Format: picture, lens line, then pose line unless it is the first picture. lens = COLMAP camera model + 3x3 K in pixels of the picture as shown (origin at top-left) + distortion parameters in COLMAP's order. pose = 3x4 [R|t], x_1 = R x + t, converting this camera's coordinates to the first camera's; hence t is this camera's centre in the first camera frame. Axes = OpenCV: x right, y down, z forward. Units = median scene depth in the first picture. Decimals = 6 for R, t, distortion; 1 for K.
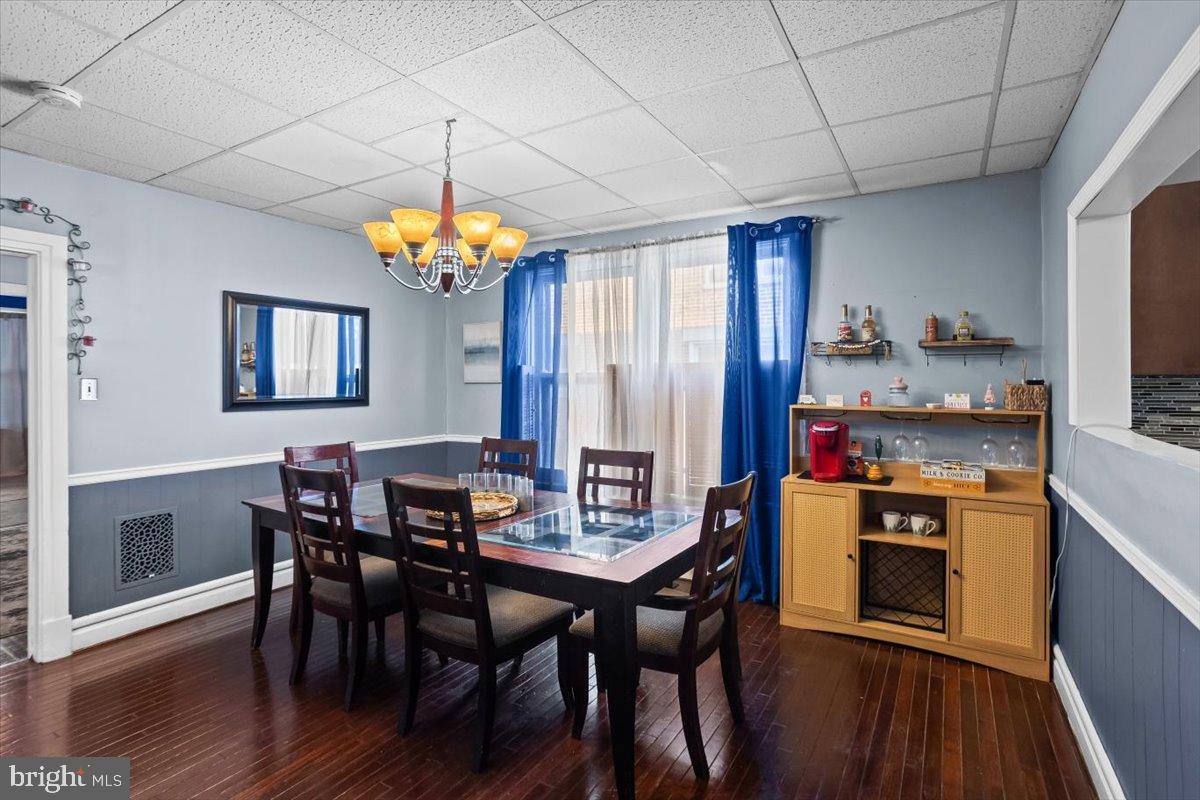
lens RADIAL K [[605.1, 0, 600.3], [0, 605.1, 383.7], [0, 0, 1]] dist [0.000280, 0.000368]
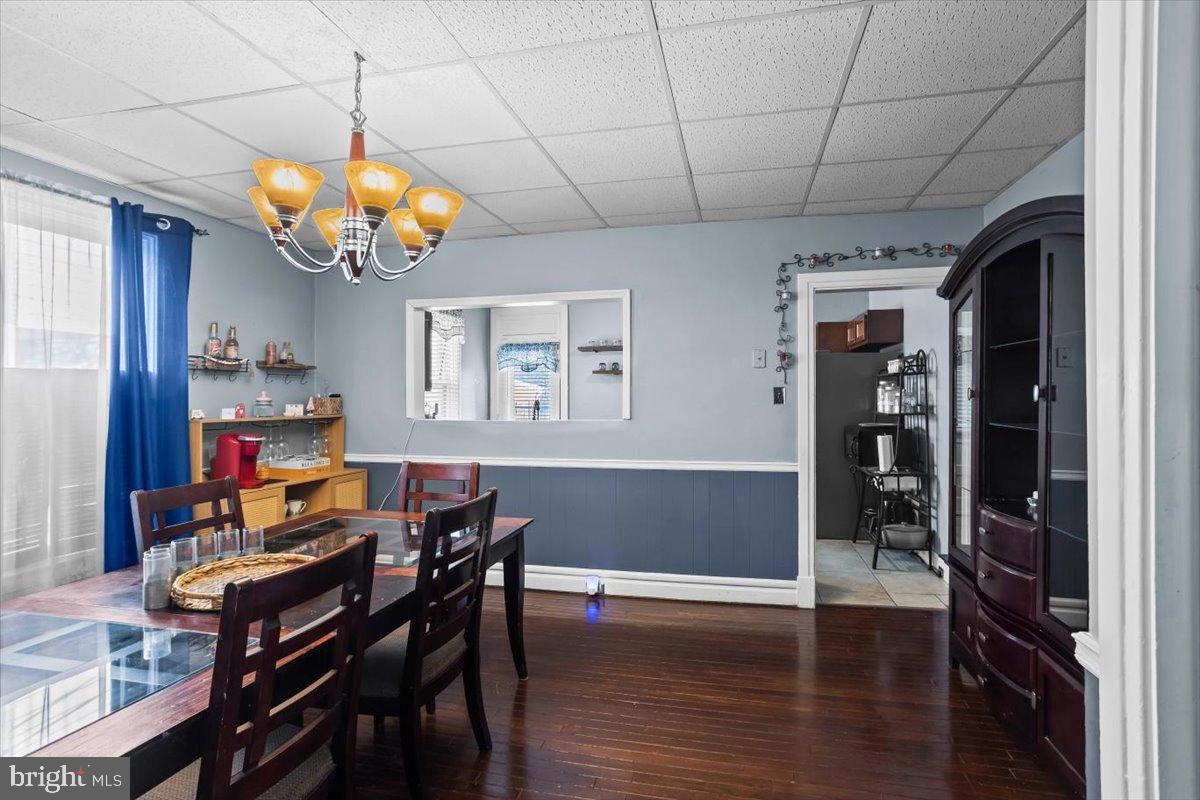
lens RADIAL K [[593.3, 0, 606.3], [0, 593.3, 391.4], [0, 0, 1]] dist [-0.000853, -0.000206]
pose [[-0.319198, 0.009759, 0.947638, -0.806774], [0.009781, 0.999928, -0.007003, 0.003389], [-0.947638, 0.007033, -0.319270, 0.712707]]
